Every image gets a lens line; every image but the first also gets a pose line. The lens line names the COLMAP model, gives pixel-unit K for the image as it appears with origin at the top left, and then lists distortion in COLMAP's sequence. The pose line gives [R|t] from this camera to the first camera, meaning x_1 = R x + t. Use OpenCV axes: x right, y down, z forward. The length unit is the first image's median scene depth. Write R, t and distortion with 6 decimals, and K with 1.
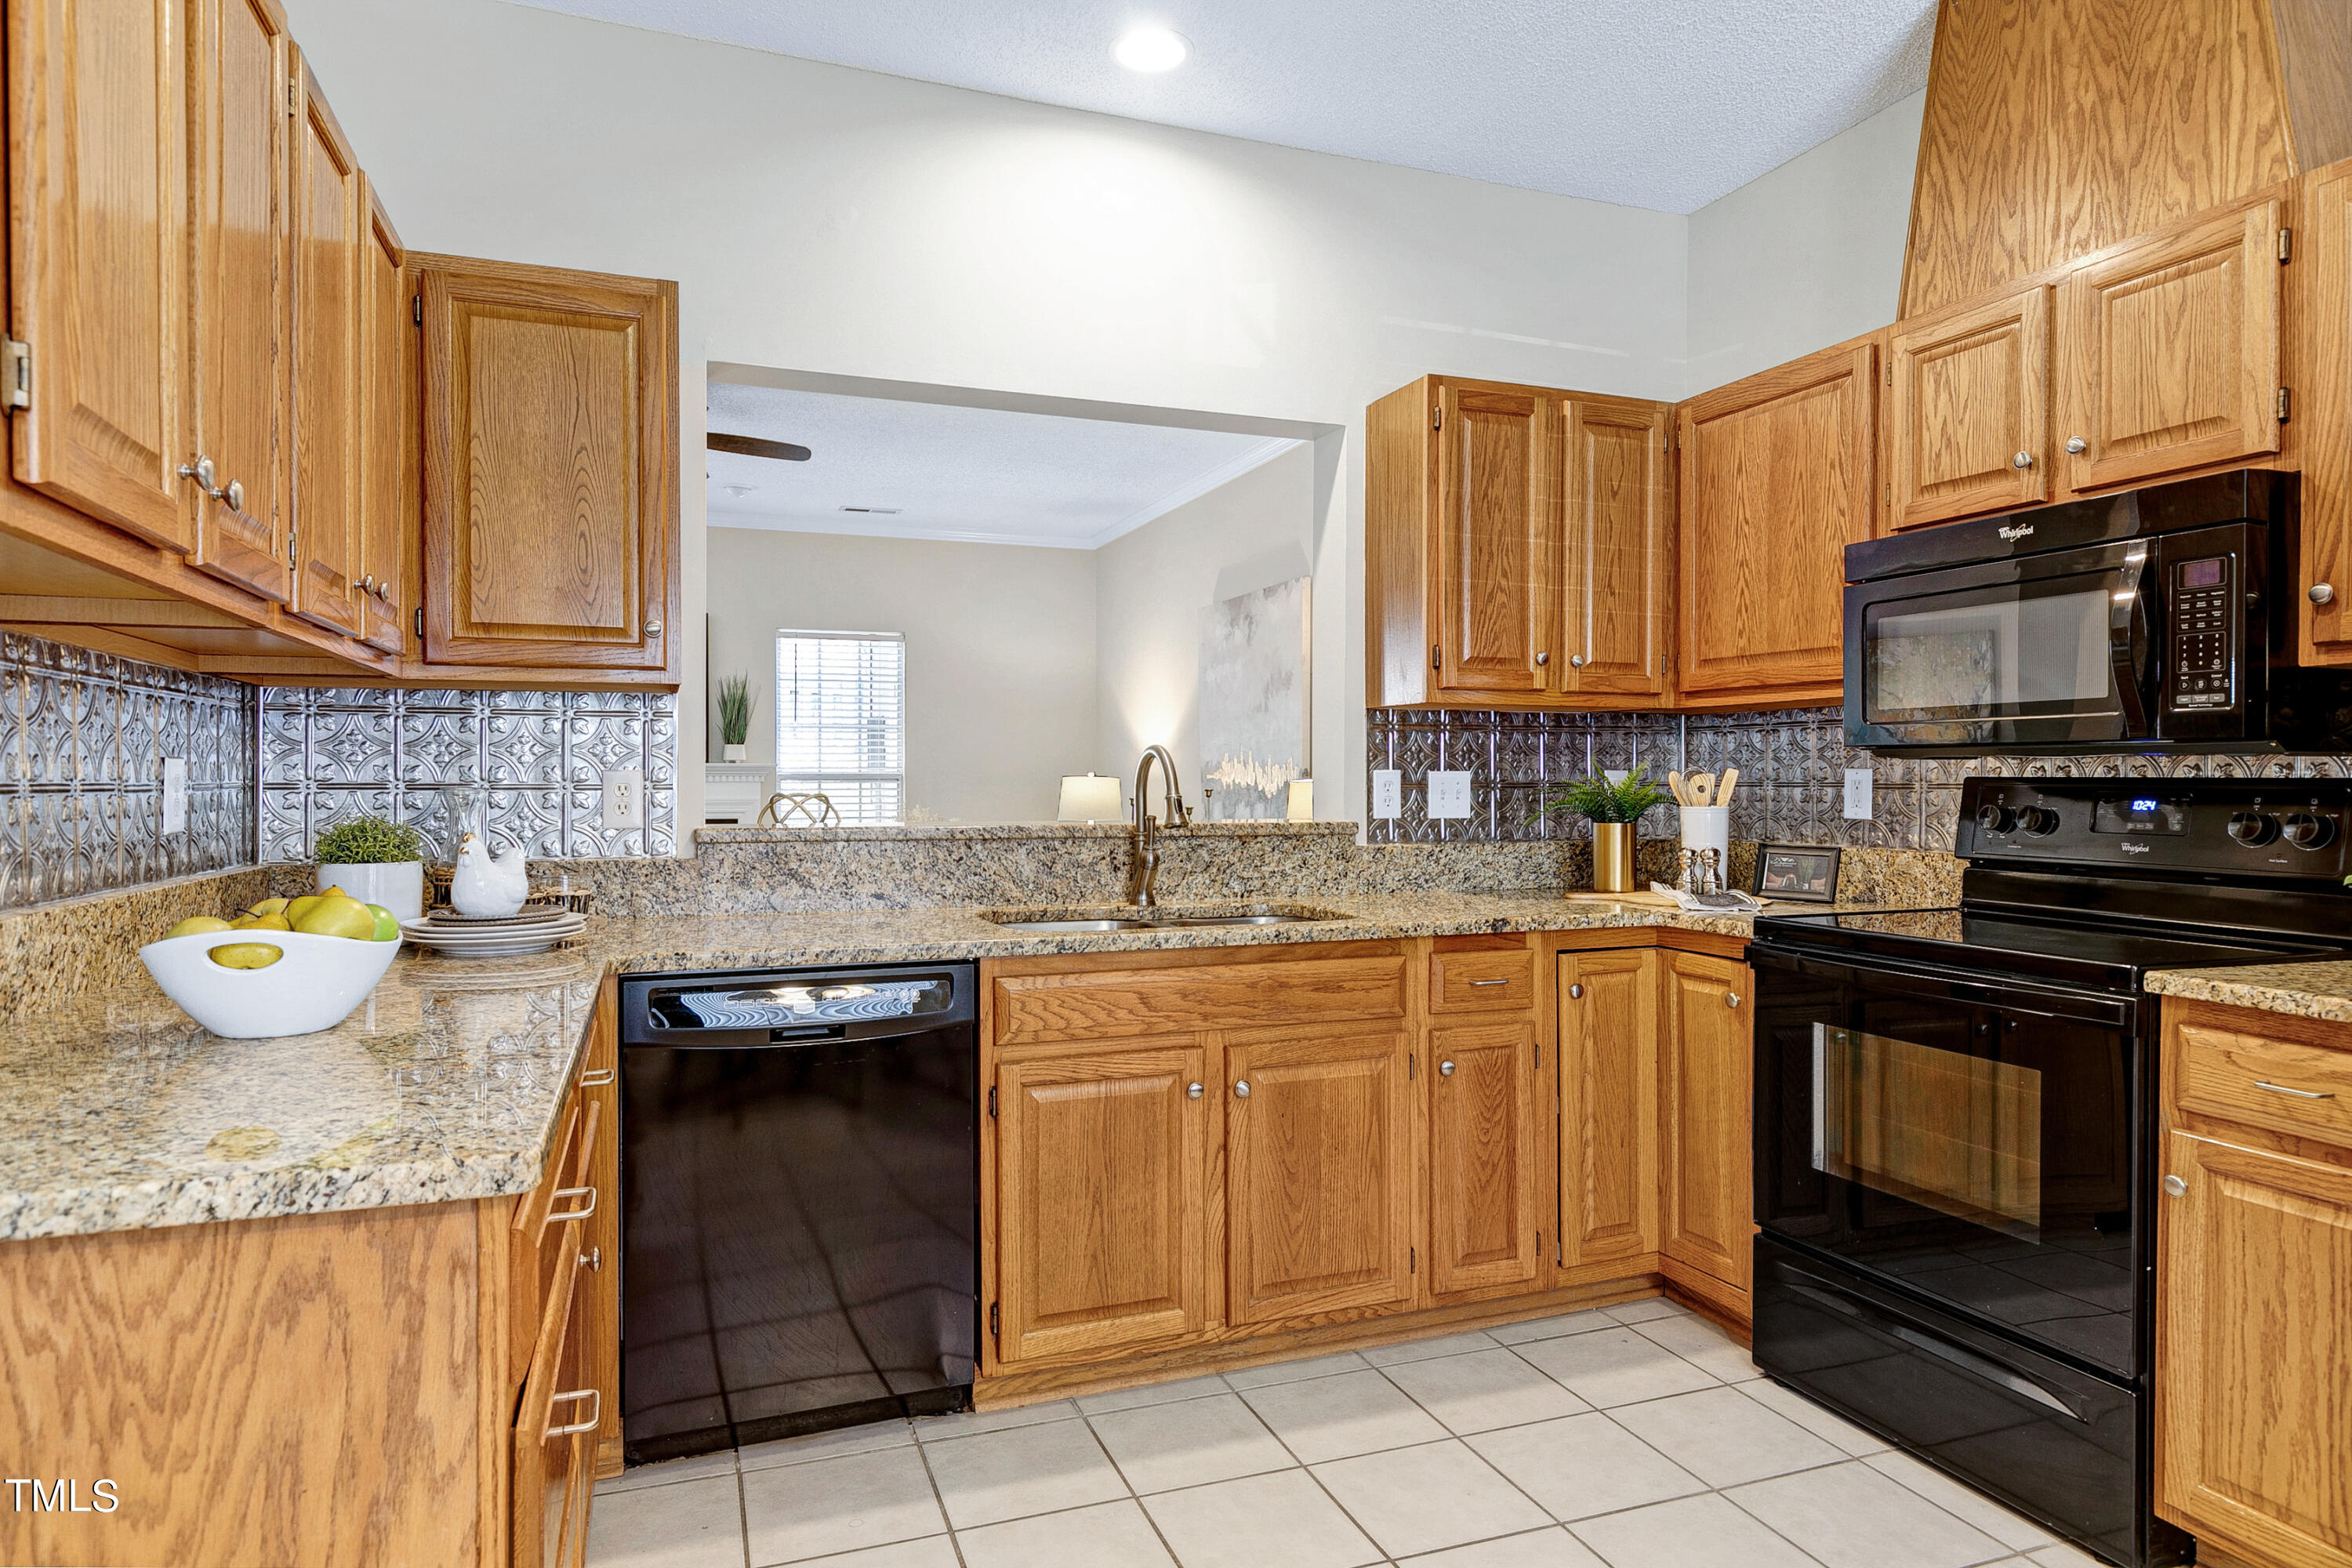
lens RADIAL K [[1358.8, 0, 1158.8], [0, 1358.8, 783.9], [0, 0, 1]] dist [0.001181, -0.000846]
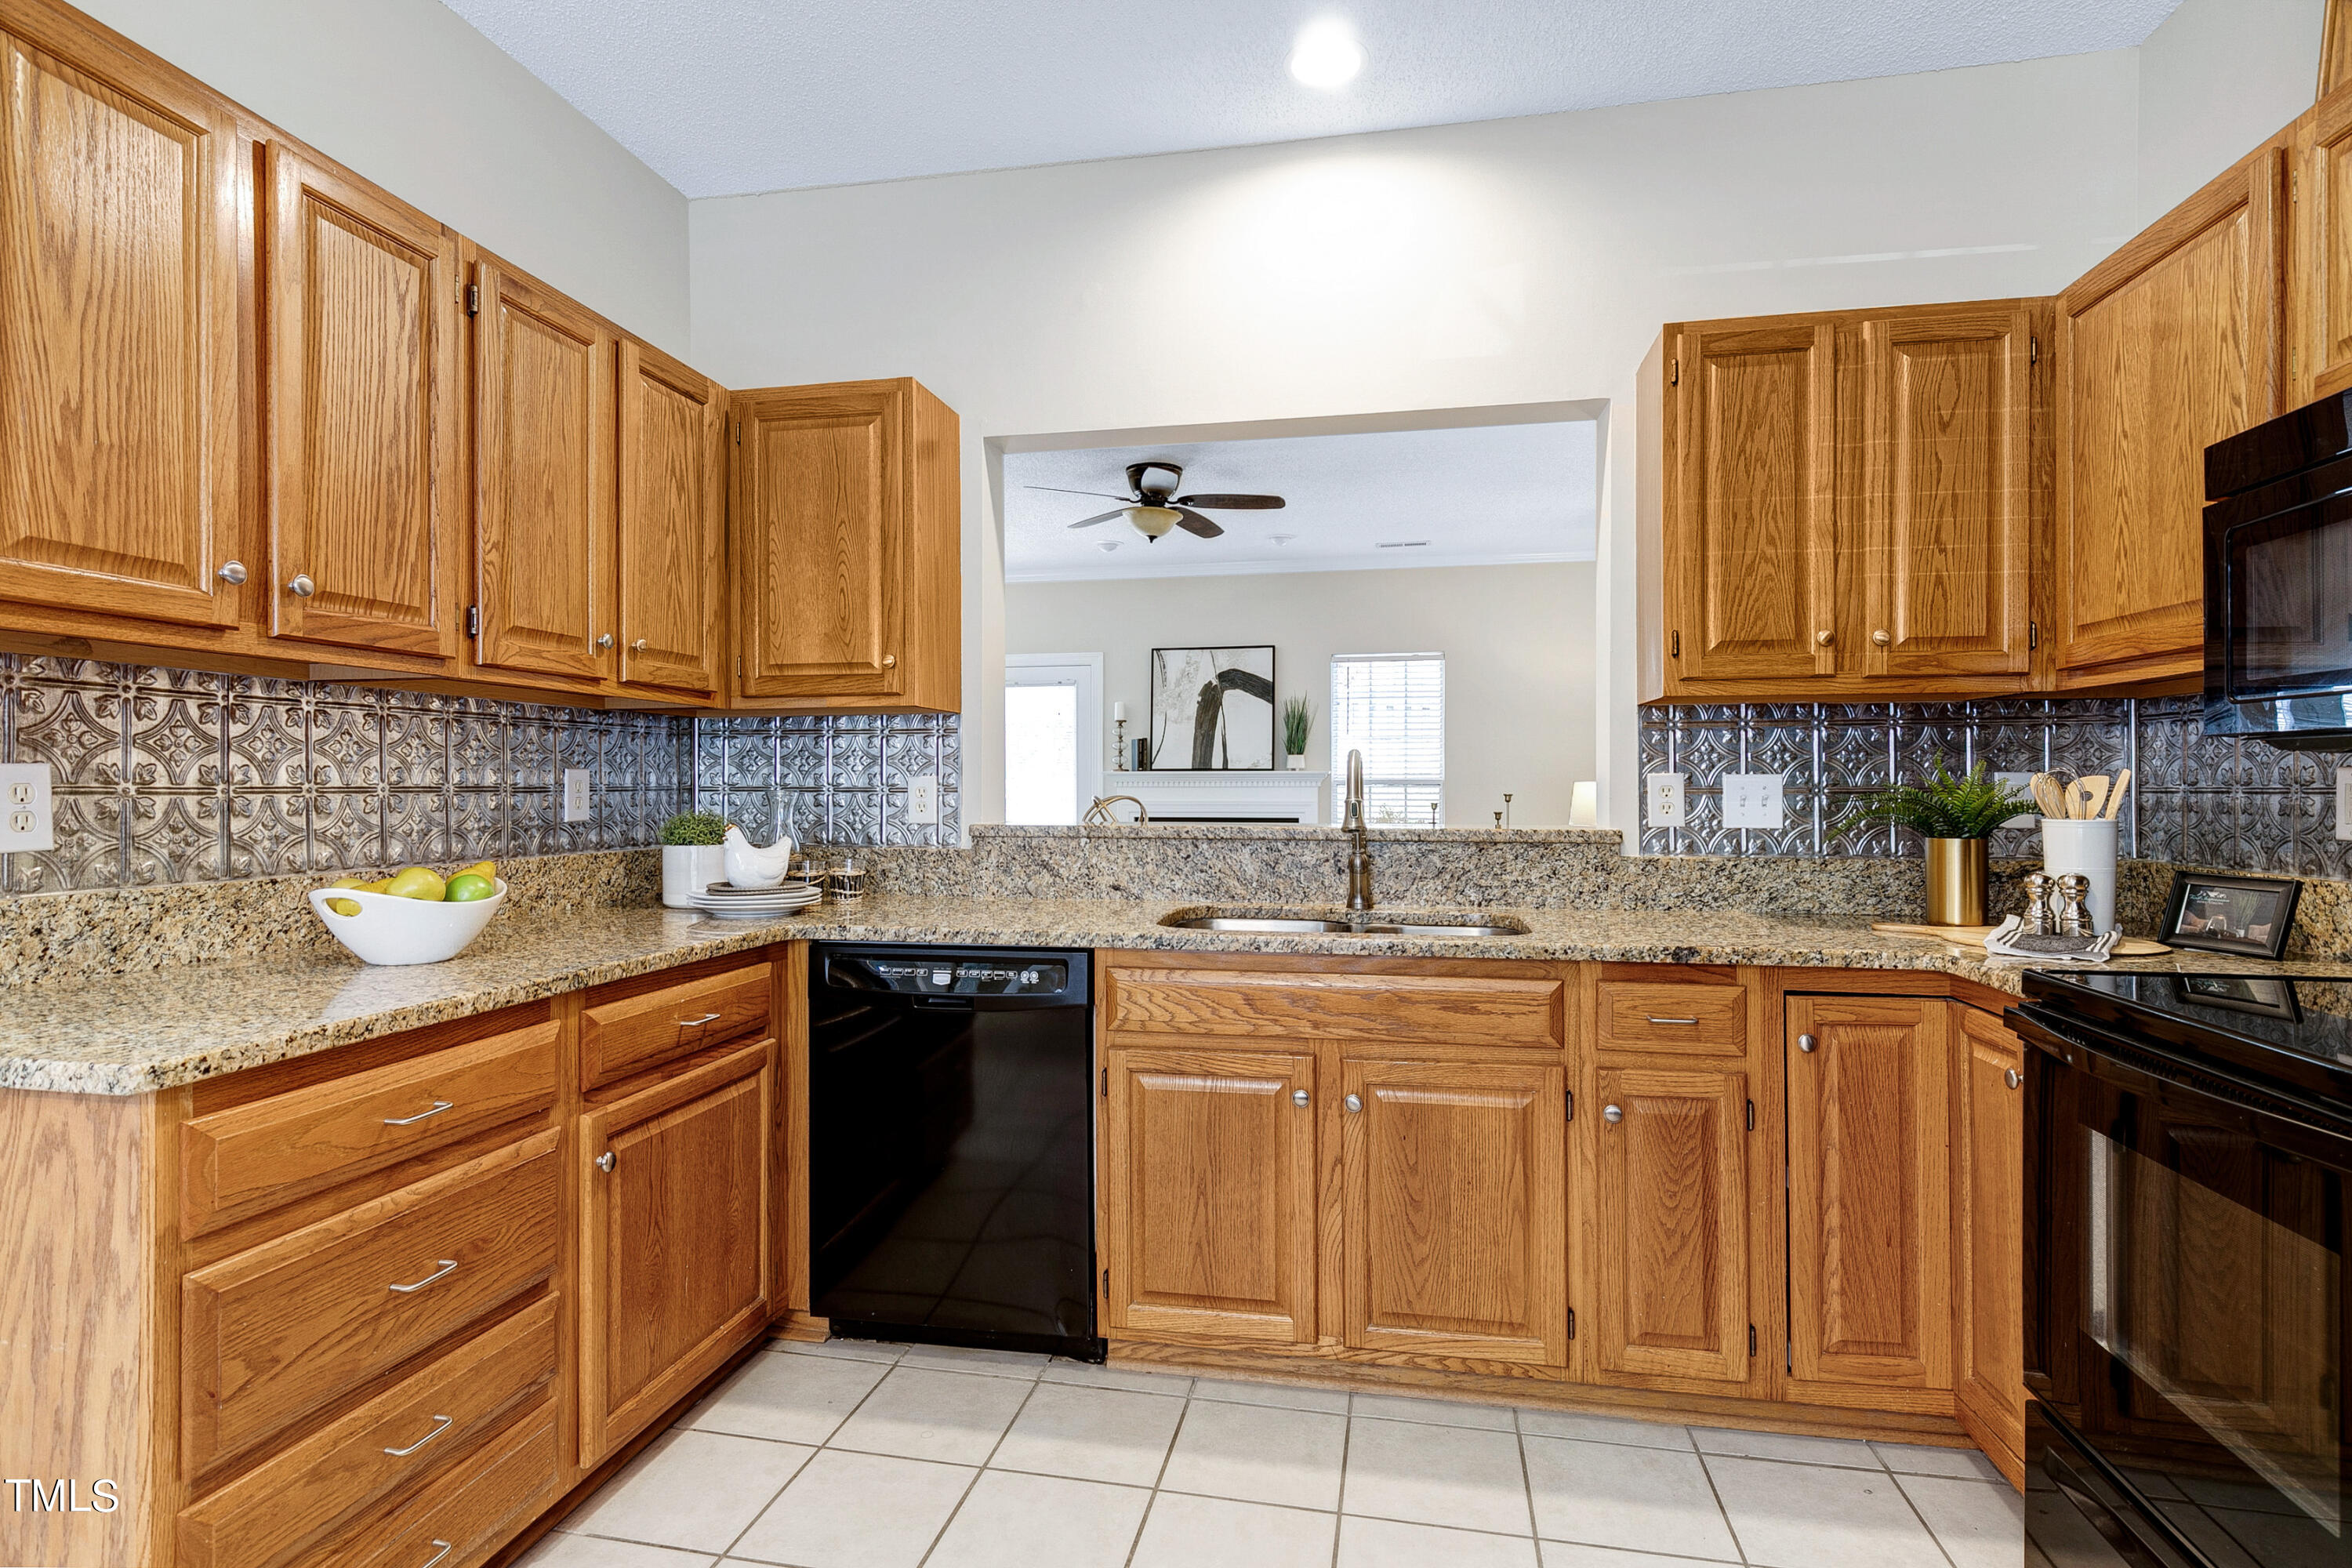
lens RADIAL K [[1173.2, 0, 1157.6], [0, 1173.2, 781.5], [0, 0, 1]] dist [-0.000958, 0.000559]
pose [[0.850685, -0.001623, -0.525673, 0.356420], [-0.001569, 0.999983, -0.005628, 0.000205], [0.525673, 0.005612, 0.850668, 0.201278]]
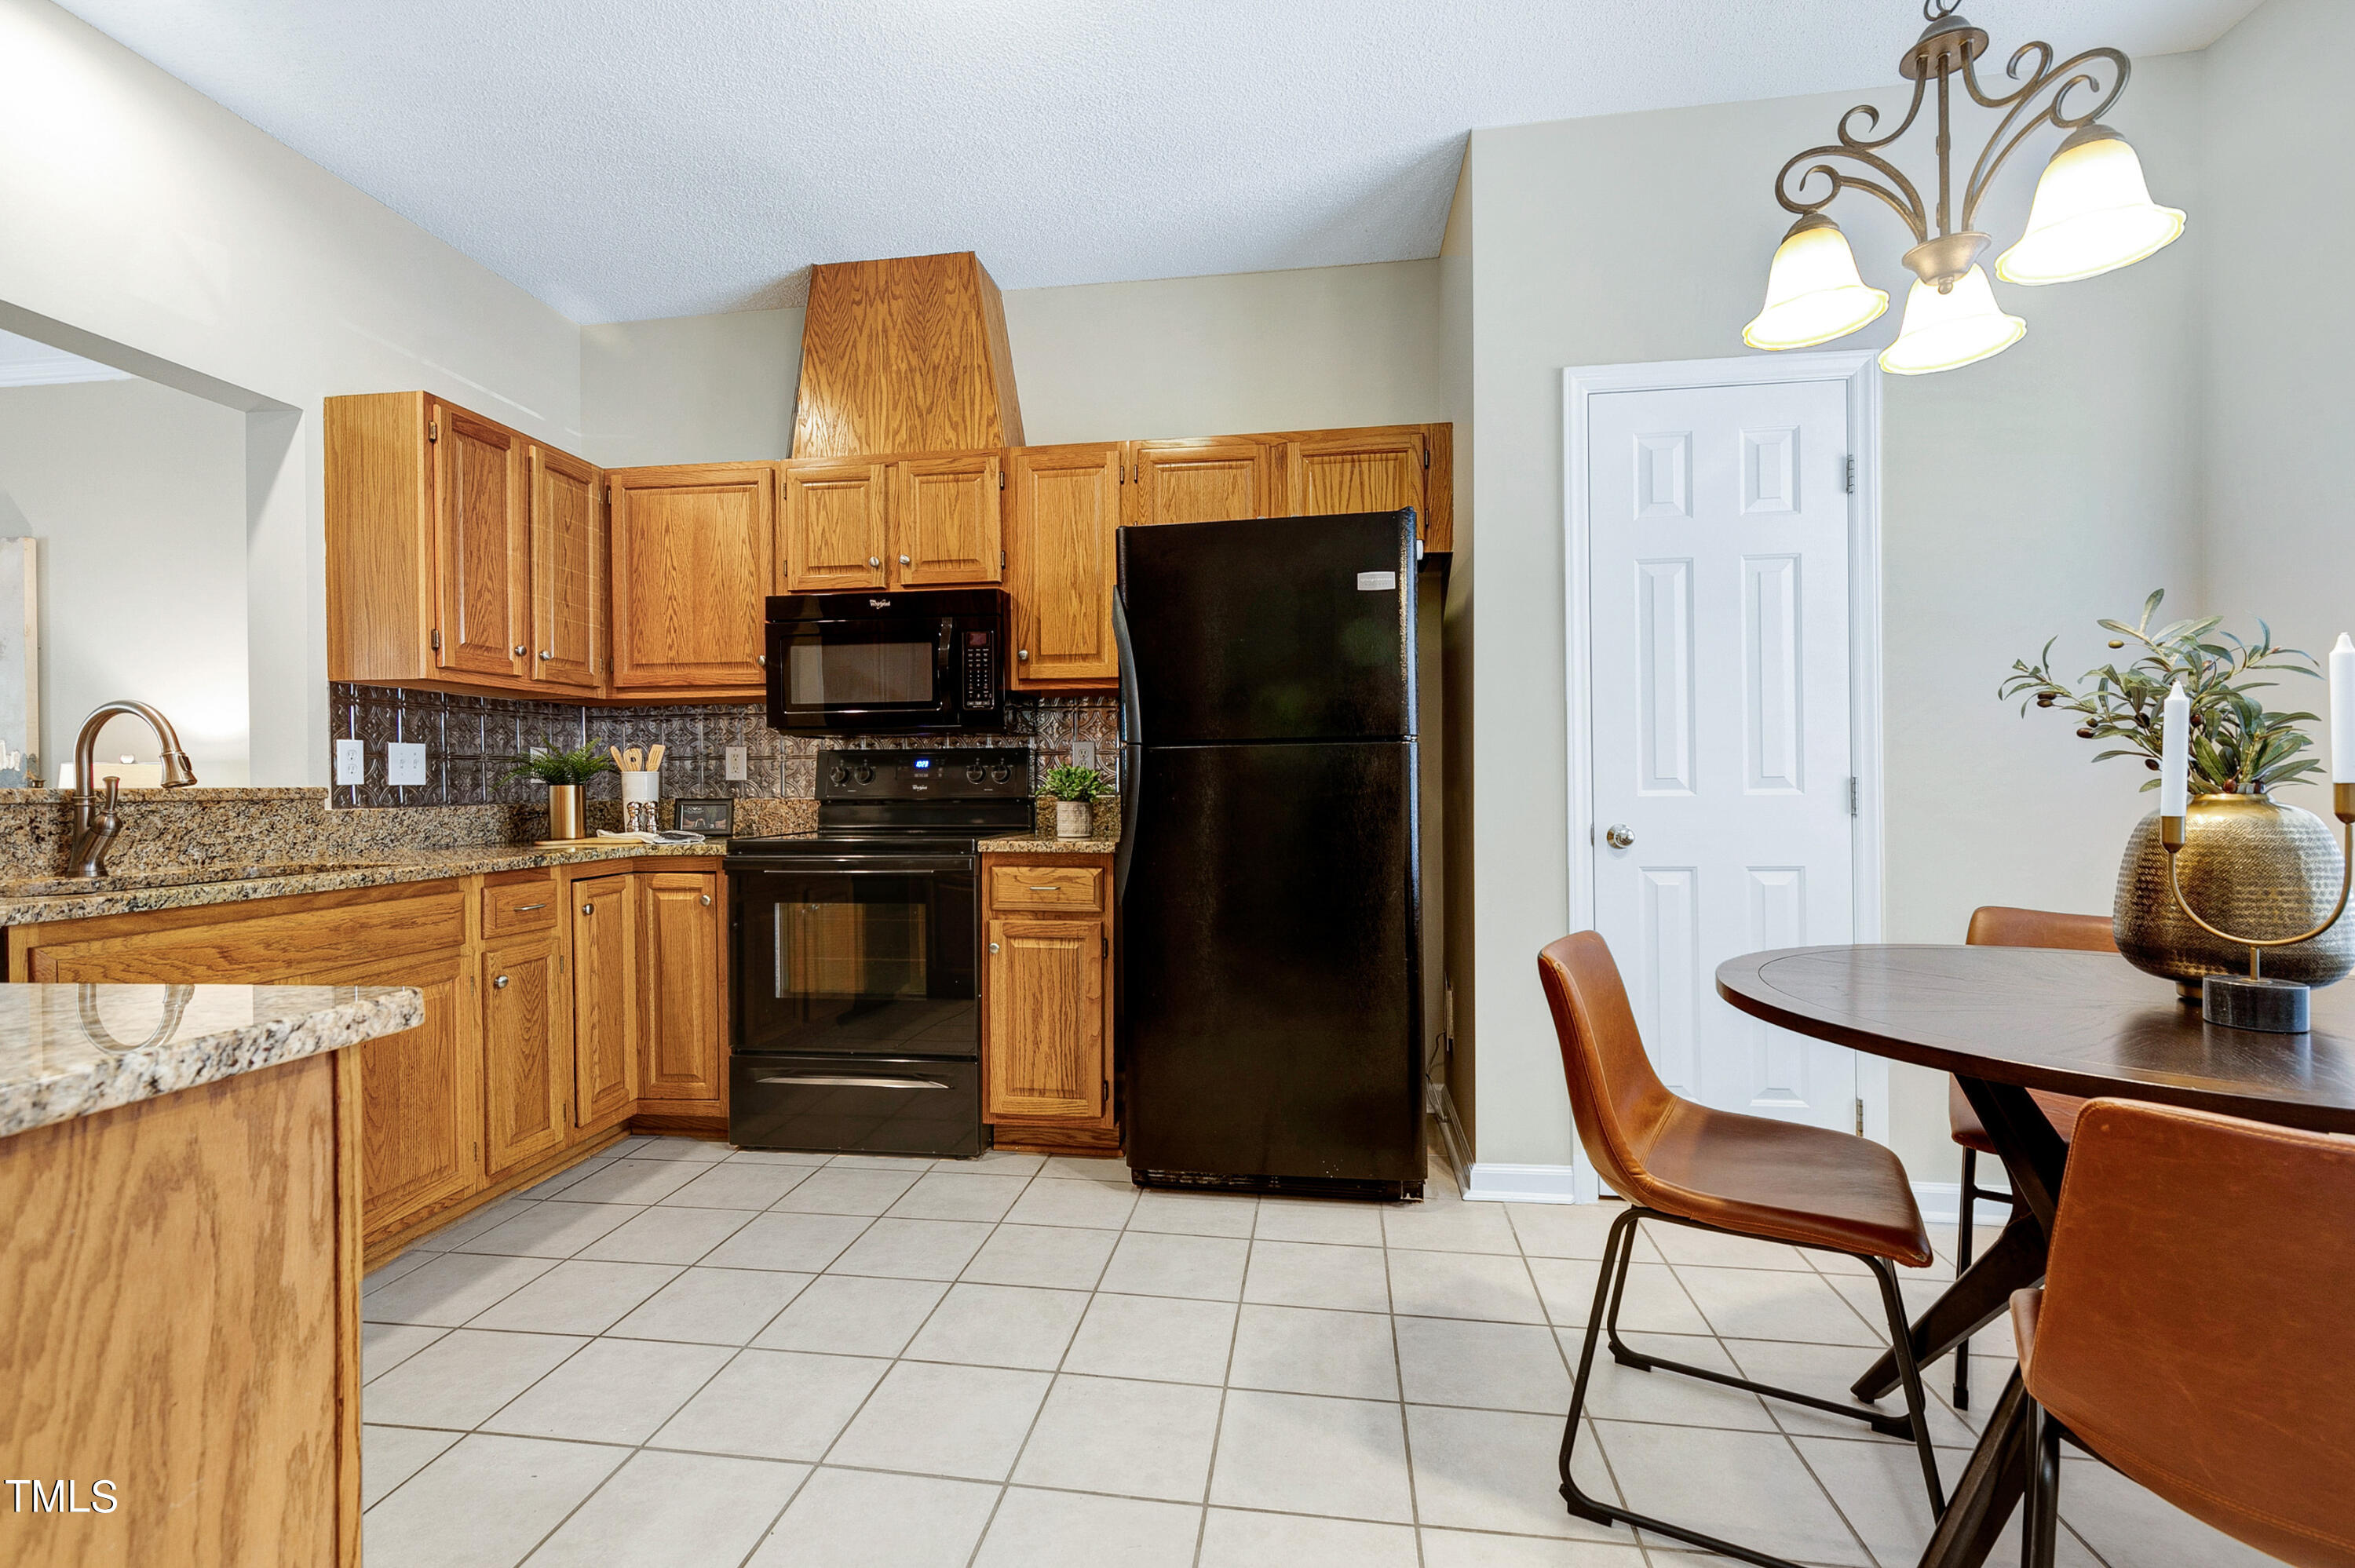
lens RADIAL K [[1067.9, 0, 1169.4], [0, 1067.9, 785.9], [0, 0, 1]] dist [0.007859, -0.000238]
pose [[0.474096, -0.008295, 0.880434, -0.336558], [0.015889, 0.999873, 0.000864, 0.044055], [-0.880330, 0.013580, 0.474168, 0.029268]]
